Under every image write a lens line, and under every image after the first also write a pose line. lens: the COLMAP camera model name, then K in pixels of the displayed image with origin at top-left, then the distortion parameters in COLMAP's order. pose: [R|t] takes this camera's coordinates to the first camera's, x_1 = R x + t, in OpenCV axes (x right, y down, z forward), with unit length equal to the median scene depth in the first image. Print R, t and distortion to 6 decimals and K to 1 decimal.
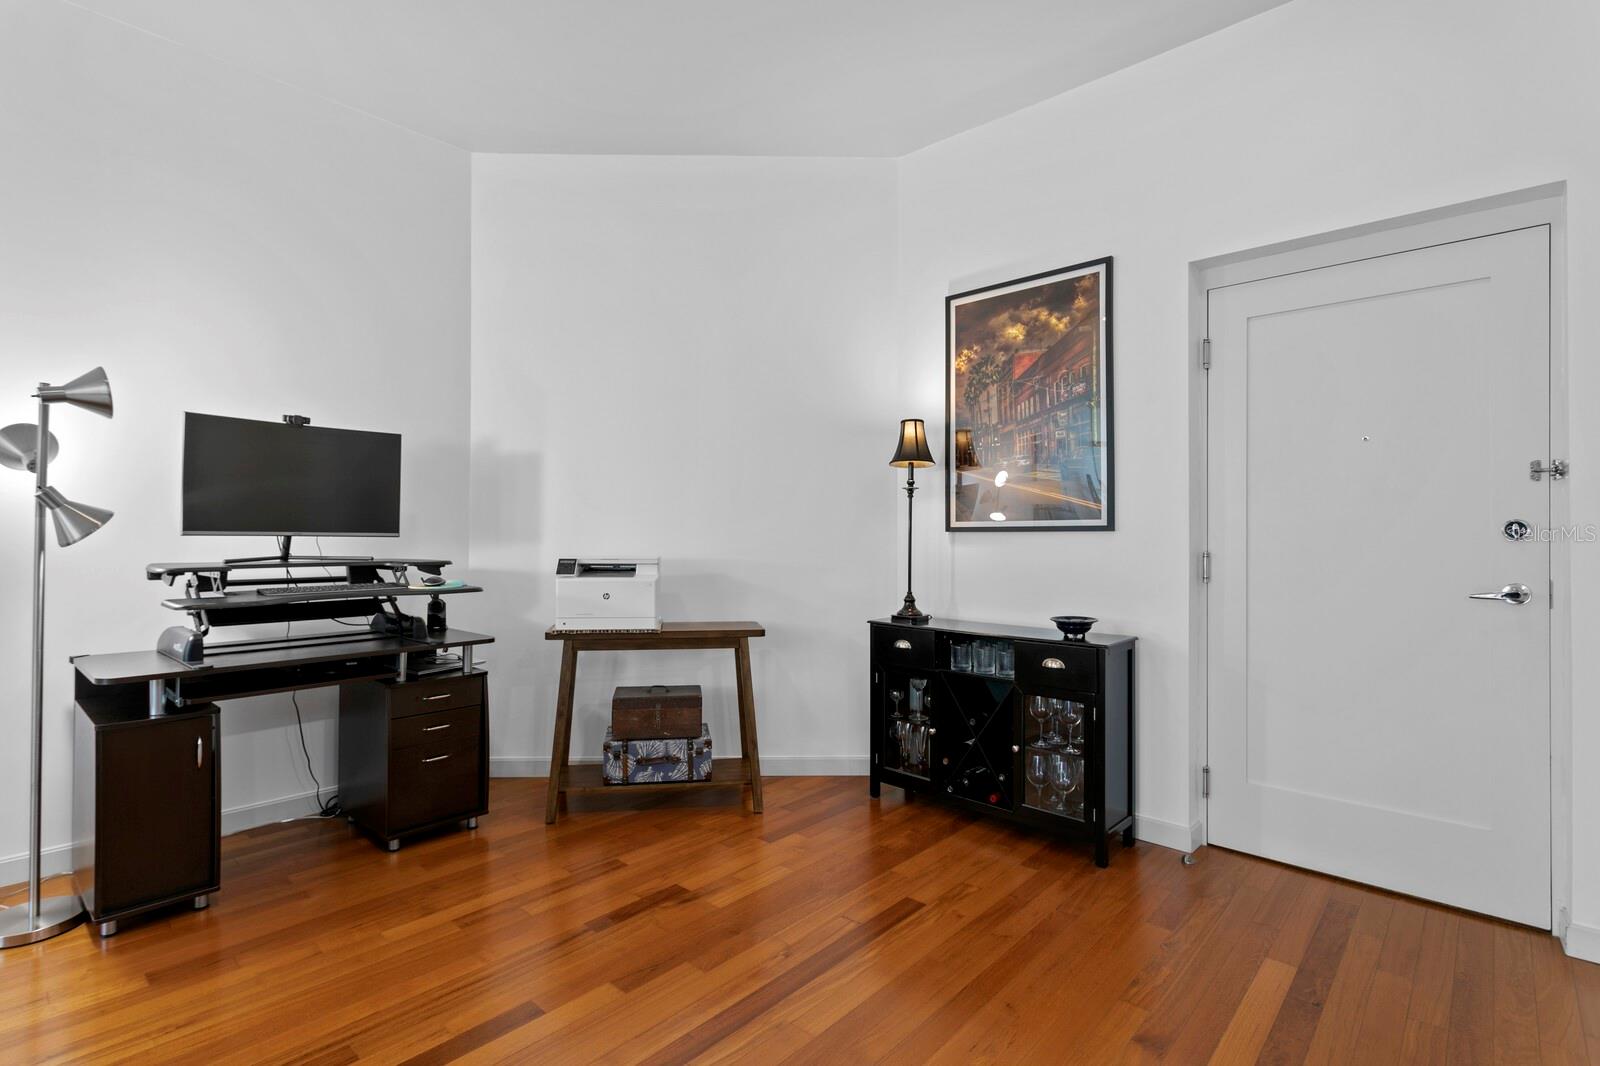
lens RADIAL K [[761.0, 0, 791.9], [0, 761.0, 523.2], [0, 0, 1]] dist [-0.002044, 0.000290]
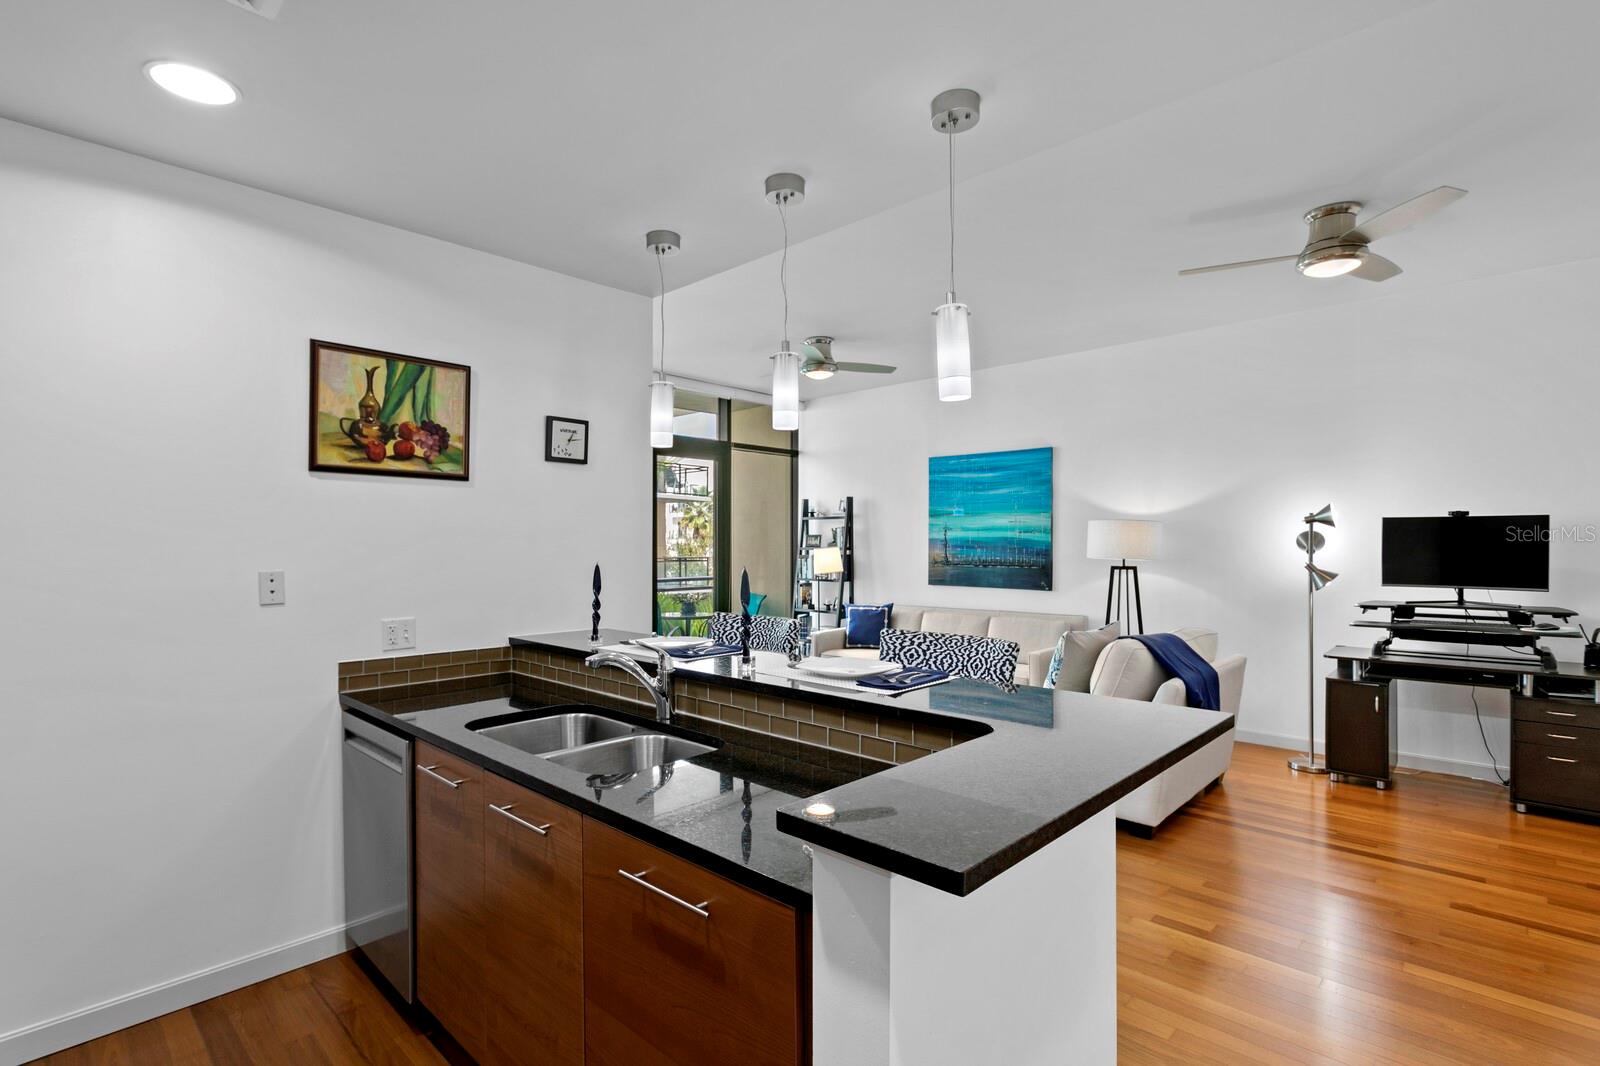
lens RADIAL K [[758.9, 0, 779.2], [0, 758.9, 542.7], [0, 0, 1]] dist [0.000498, 0.000644]
pose [[-0.021509, -0.009543, -0.999723, 0.856346], [0.013188, 0.999865, -0.009828, -0.073685], [0.999682, -0.013396, -0.021380, -0.326805]]
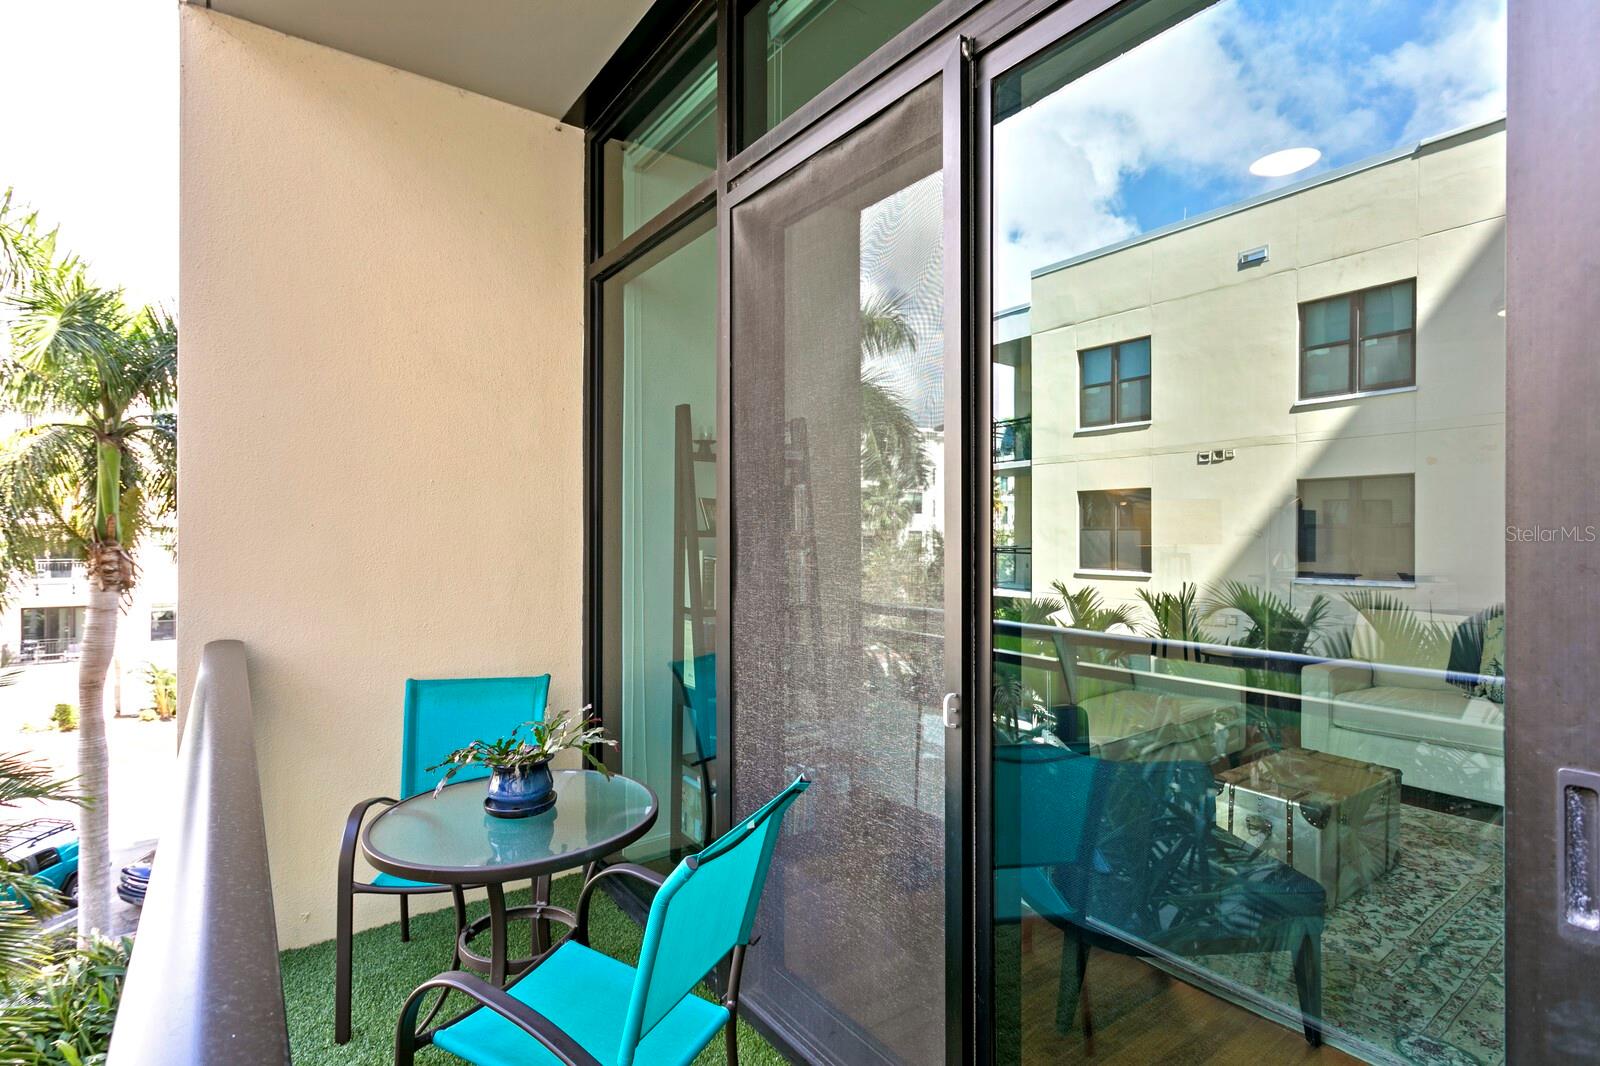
lens RADIAL K [[780.5, 0, 770.1], [0, 780.5, 534.2], [0, 0, 1]] dist [-0.000987, 0.000542]
pose [[0.976891, -0.005906, -0.213658, -1.480793], [0.007969, 0.999930, 0.008793, -0.084088], [0.213591, -0.010293, 0.976869, -1.306756]]
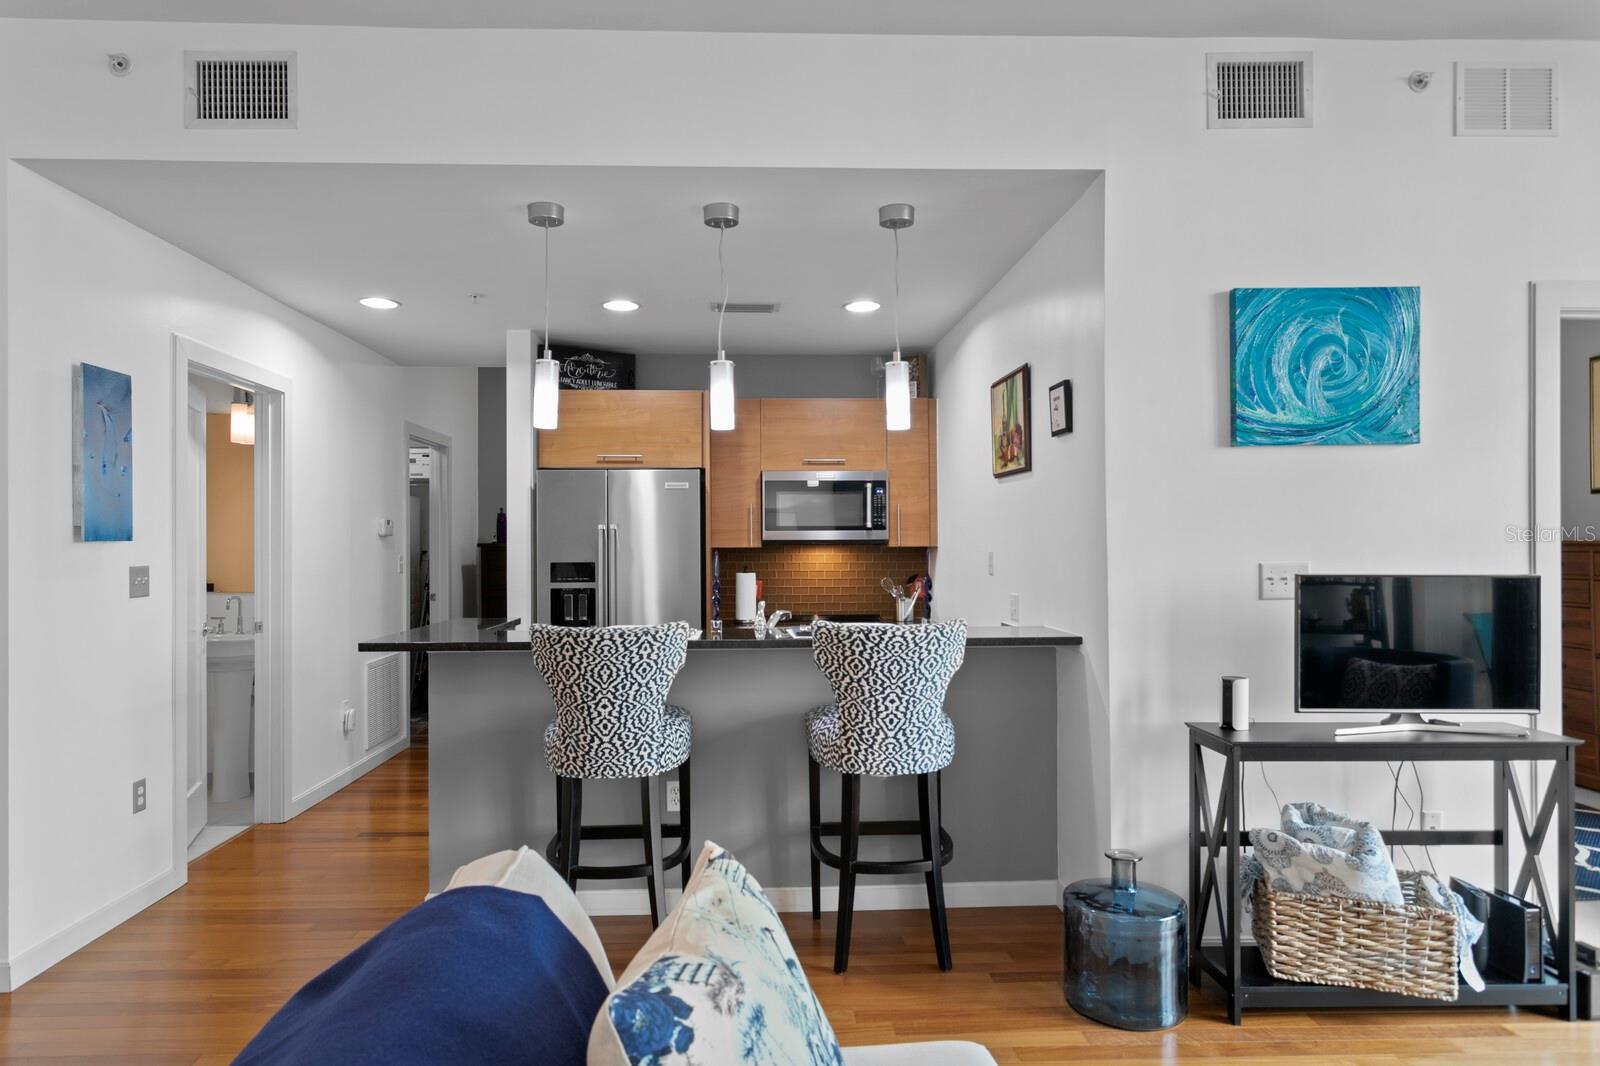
lens RADIAL K [[1013.8, 0, 765.1], [0, 1013.8, 540.5], [0, 0, 1]] dist [0.007990, 0.000566]
pose [[-0.703618, -0.000371, 0.710579, -0.805565], [-0.007151, 0.999953, -0.006560, -0.062285], [-0.710543, -0.009697, -0.703587, 0.459860]]
